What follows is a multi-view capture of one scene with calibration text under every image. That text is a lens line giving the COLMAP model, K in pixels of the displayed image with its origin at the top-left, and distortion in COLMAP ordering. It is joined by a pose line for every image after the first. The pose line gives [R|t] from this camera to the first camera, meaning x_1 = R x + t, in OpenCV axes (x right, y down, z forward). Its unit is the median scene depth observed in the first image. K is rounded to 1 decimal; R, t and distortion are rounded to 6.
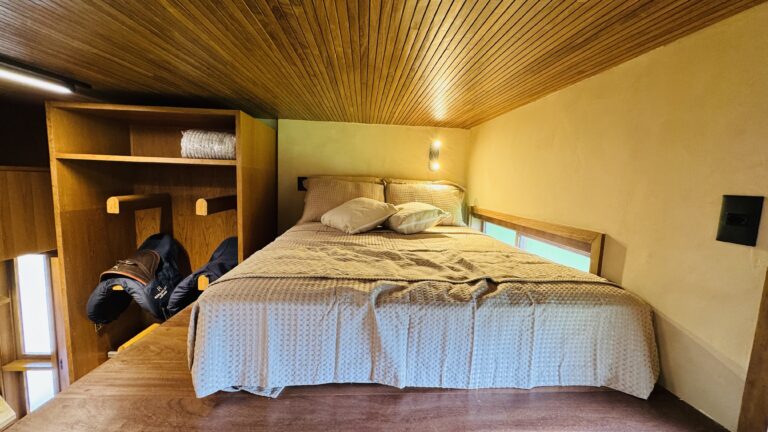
lens RADIAL K [[307.4, 0, 384.6], [0, 307.4, 216.8], [0, 0, 1]] dist [-0.000389, 0.000047]
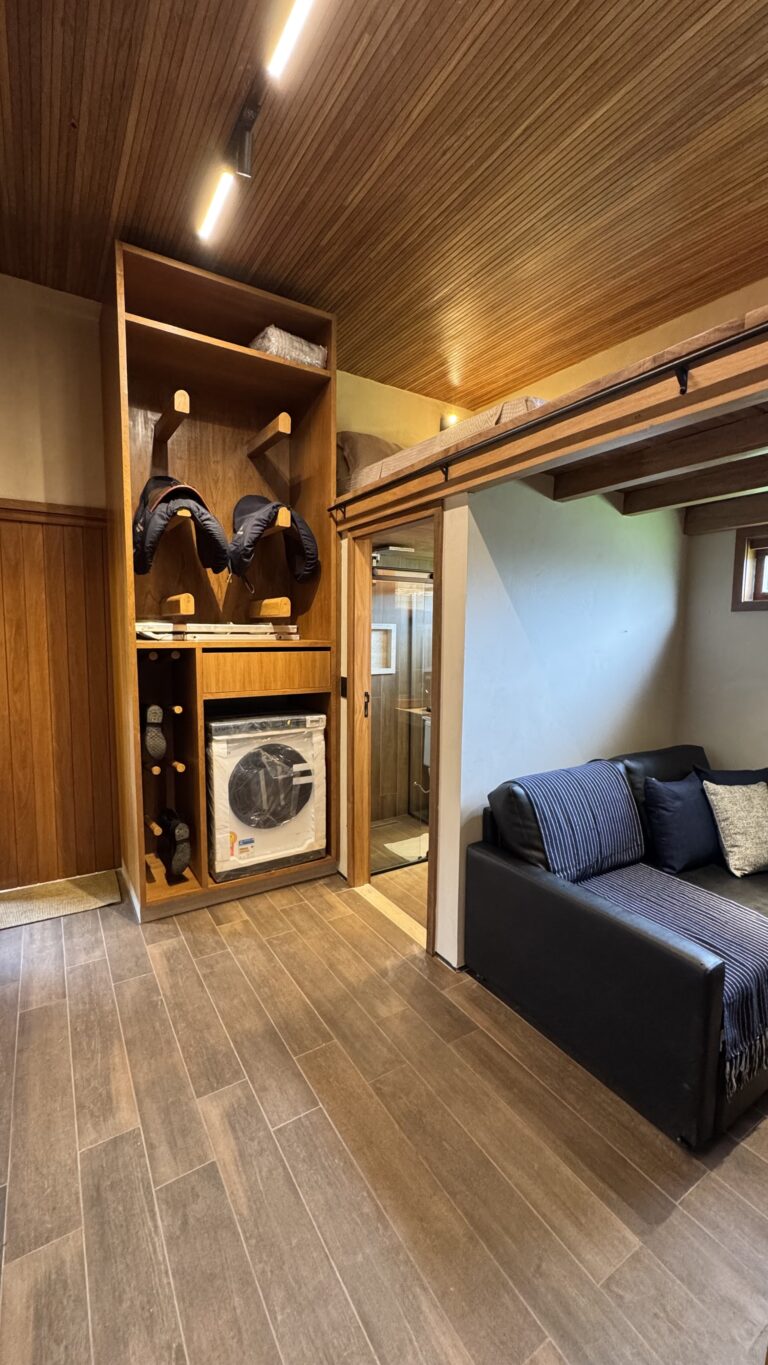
lens RADIAL K [[546.4, 0, 383.0], [0, 546.4, 683.1], [0, 0, 1]] dist [-0.000389, 0.000047]
pose [[0.881203, -0.072898, 0.467083, -1.125537], [0.075546, 0.997056, 0.013087, 0.694311], [-0.466662, 0.023754, 0.884117, -0.452358]]
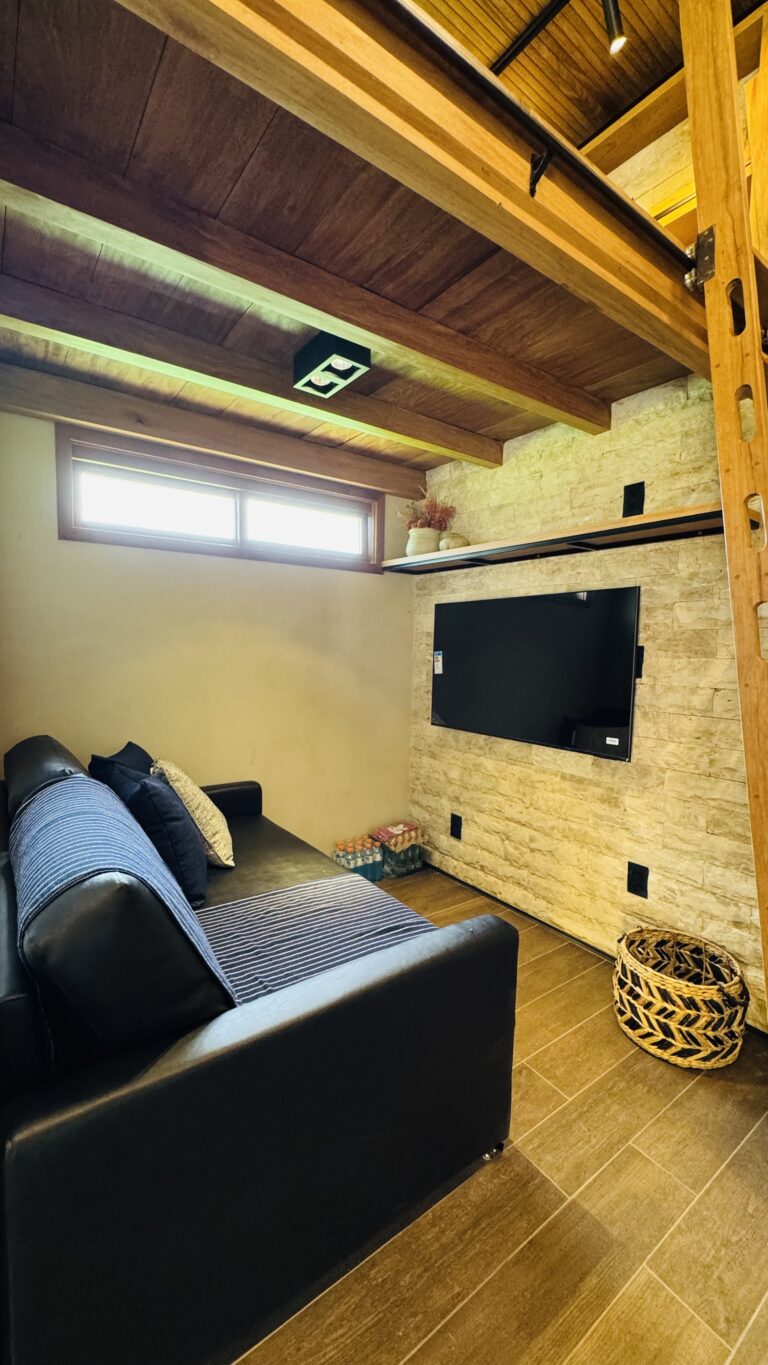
lens RADIAL K [[546.4, 0, 383.0], [0, 546.4, 683.1], [0, 0, 1]] dist [-0.000389, 0.000047]
pose [[-0.536343, -0.109632, 0.836849, -0.833142], [0.055162, 0.984854, 0.164375, 0.728241], [-0.842195, 0.134323, -0.522173, 0.462940]]
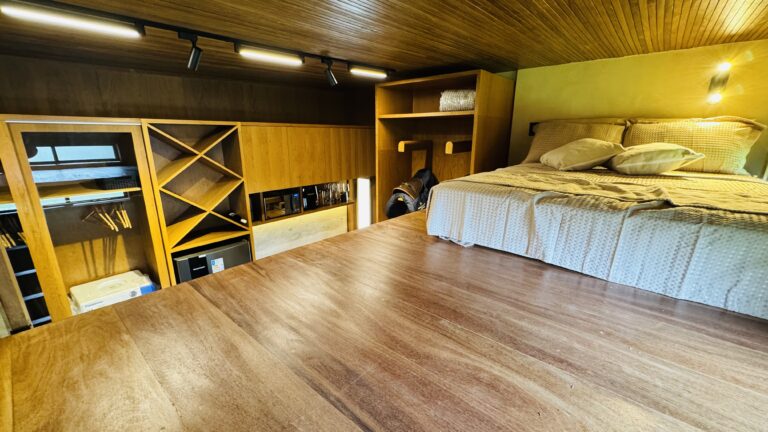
lens RADIAL K [[307.4, 0, 384.6], [0, 307.4, 216.8], [0, 0, 1]] dist [-0.000389, 0.000047]
pose [[0.711947, 0.148745, -0.686299, 0.201821], [-0.053469, 0.985954, 0.158224, 0.073598], [0.700194, -0.075952, 0.709901, -0.220278]]
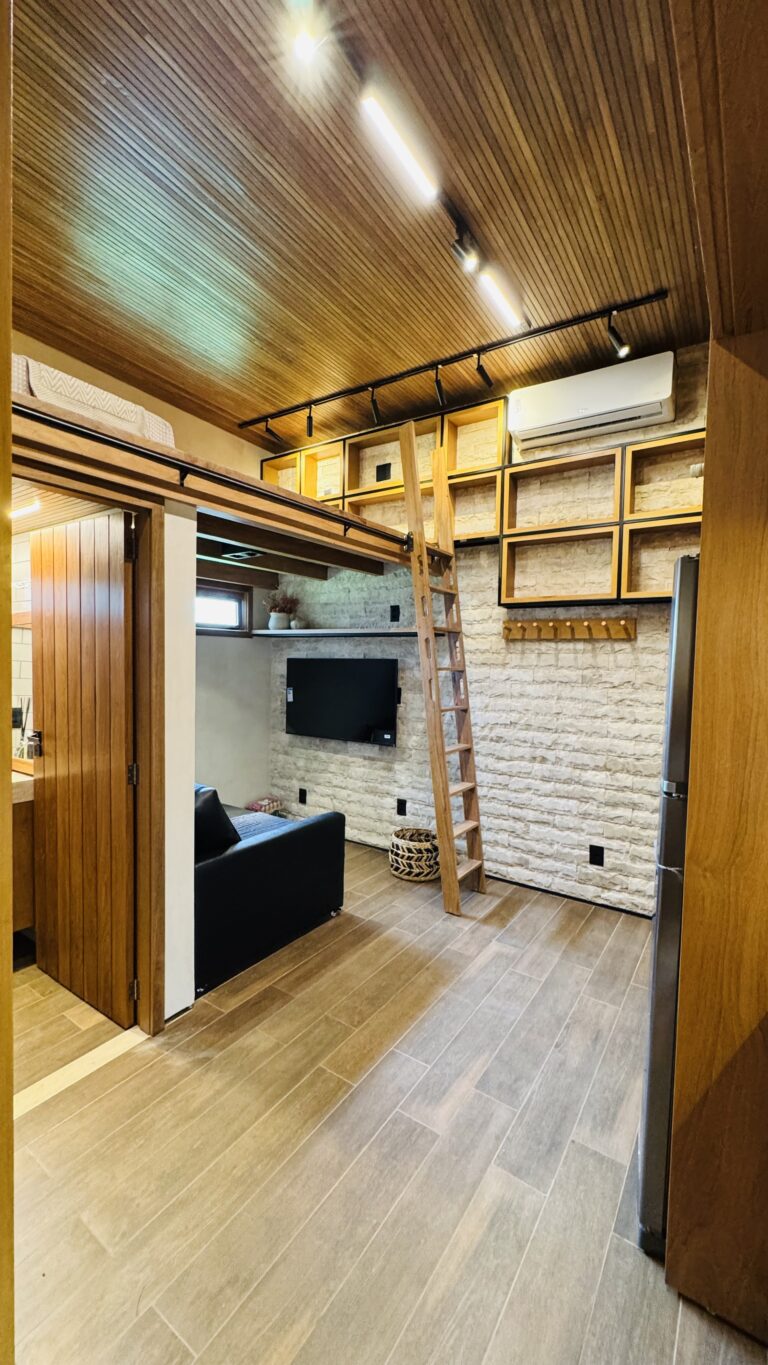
lens RADIAL K [[546.4, 0, 383.0], [0, 546.4, 683.1], [0, 0, 1]] dist [-0.000389, 0.000047]
pose [[-0.787578, -0.081057, 0.610860, -1.427222], [0.019769, 0.987477, 0.156520, 0.515135], [-0.615898, 0.135348, -0.776113, 1.134129]]
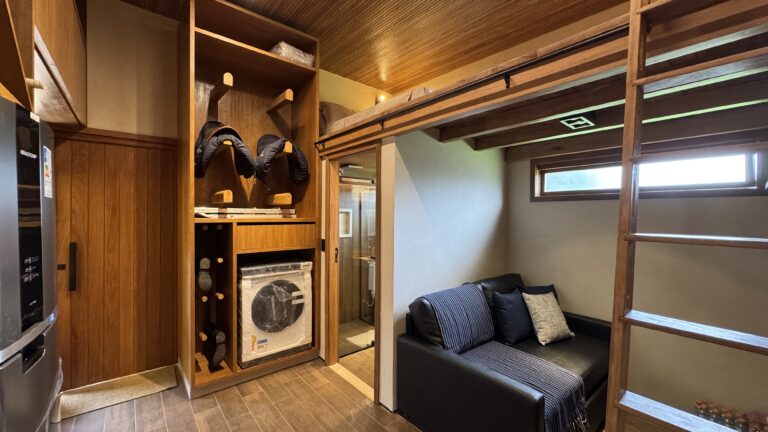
lens RADIAL K [[307.4, 0, 384.6], [0, 307.4, 216.8], [0, 0, 1]] dist [-0.000389, 0.000047]
pose [[0.807336, -0.035611, 0.589017, -1.134934], [0.087927, 0.994294, -0.060404, 0.697510], [-0.583505, 0.100557, 0.805860, -0.421458]]
